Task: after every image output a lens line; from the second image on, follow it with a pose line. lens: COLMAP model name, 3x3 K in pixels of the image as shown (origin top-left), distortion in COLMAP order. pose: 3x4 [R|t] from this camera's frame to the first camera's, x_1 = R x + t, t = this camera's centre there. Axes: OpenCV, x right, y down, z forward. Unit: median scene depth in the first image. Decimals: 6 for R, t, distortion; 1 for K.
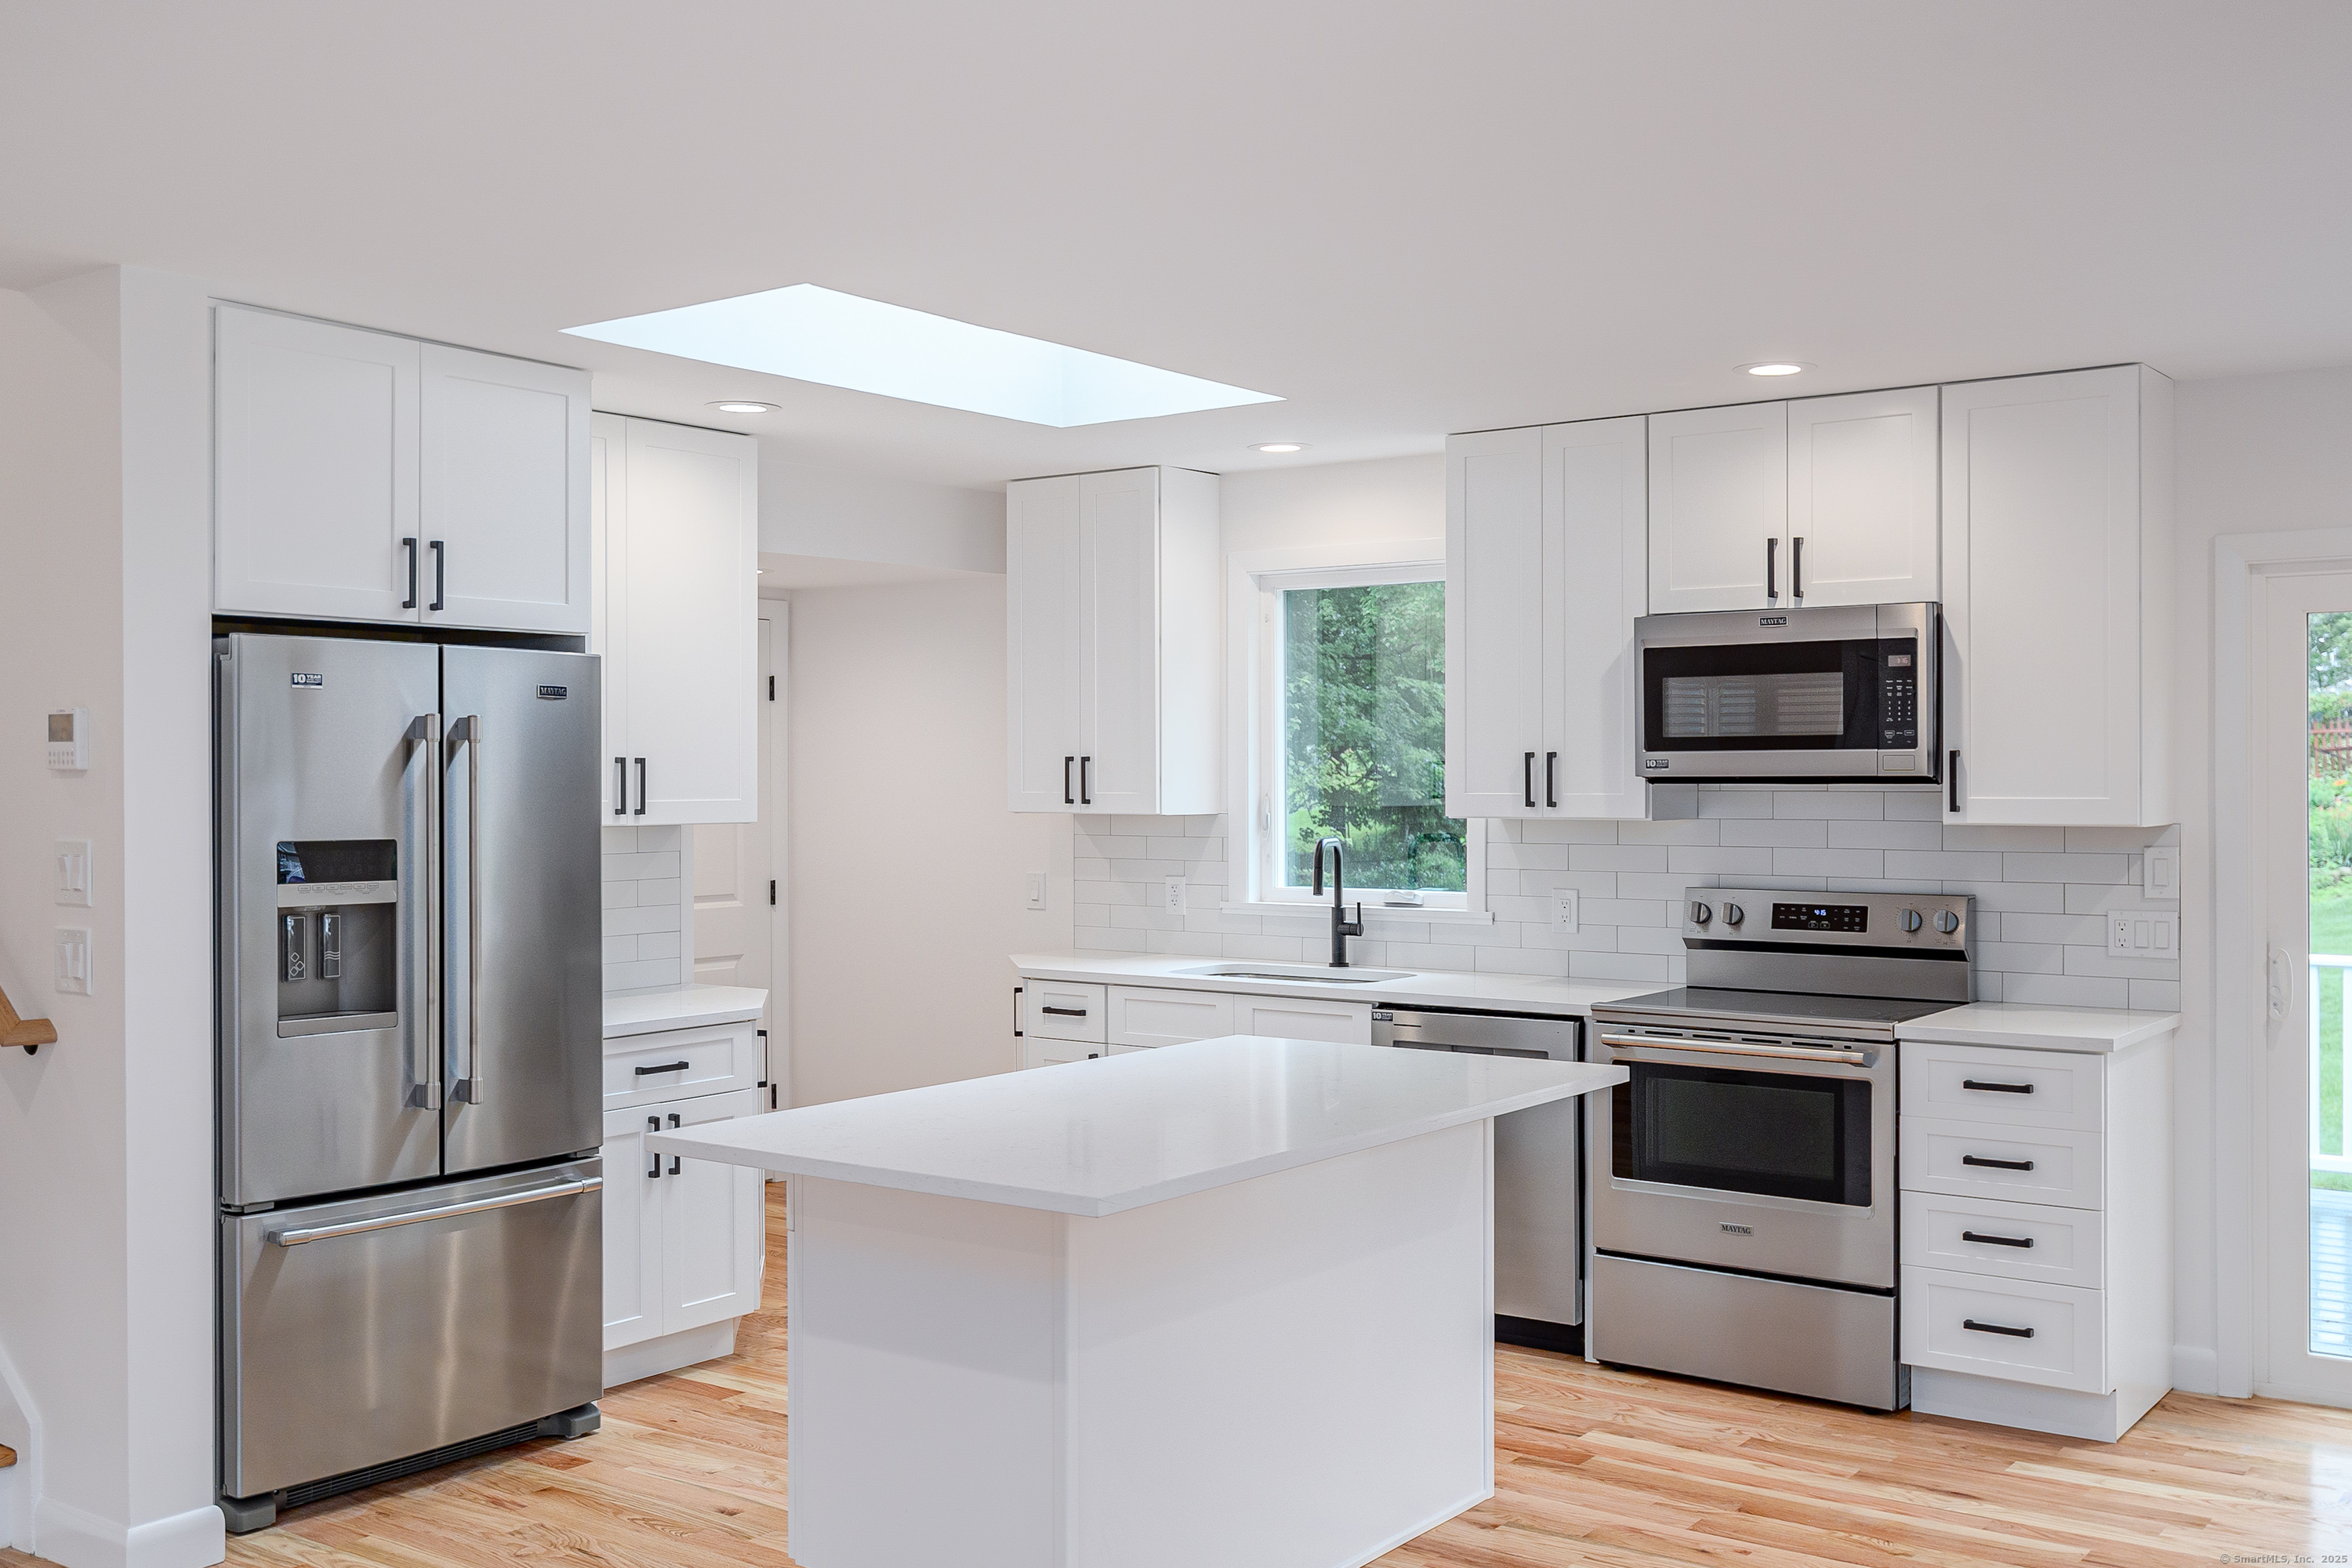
lens RADIAL K [[2239.0, 0, 1184.0], [0, 2239.0, 787.9], [0, 0, 1]] dist [0.002507, 0.002520]
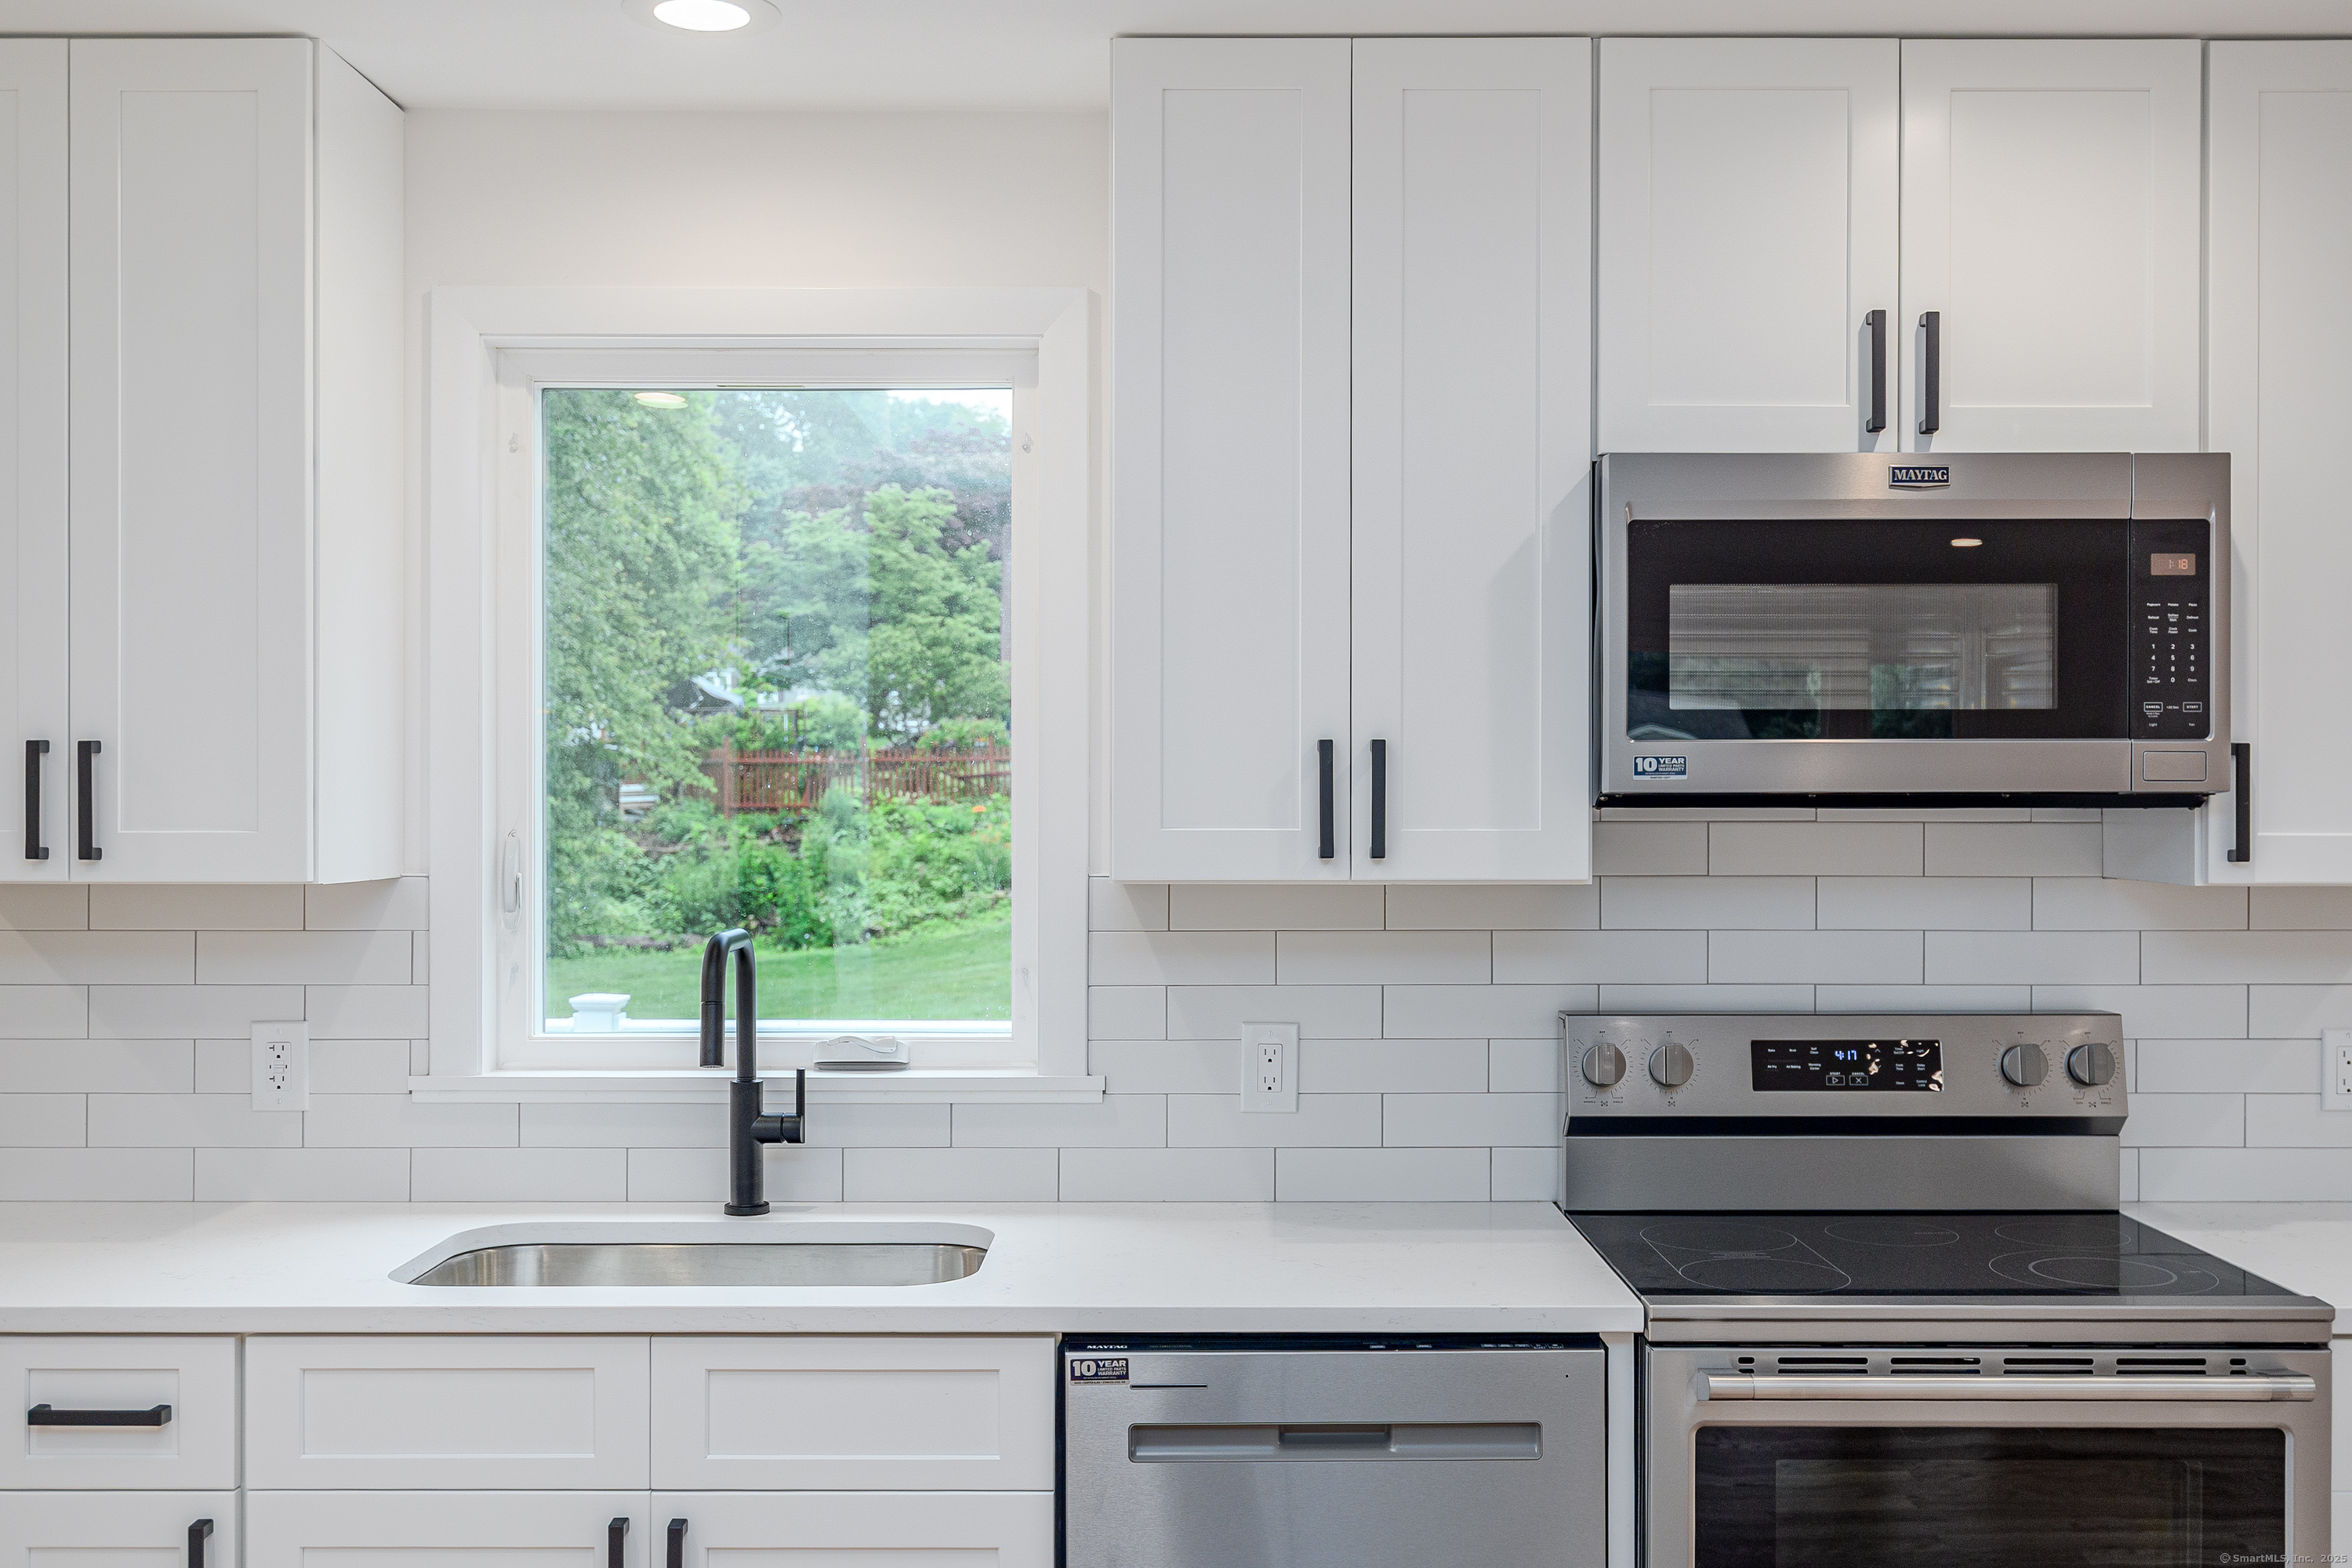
lens RADIAL K [[2239.0, 0, 1184.0], [0, 2239.0, 787.9], [0, 0, 1]] dist [0.002507, 0.002520]
pose [[0.804264, 0.005545, 0.594247, -0.154020], [0.001515, 0.999934, -0.011381, -0.000836], [-0.594271, 0.010053, 0.804202, 0.695544]]
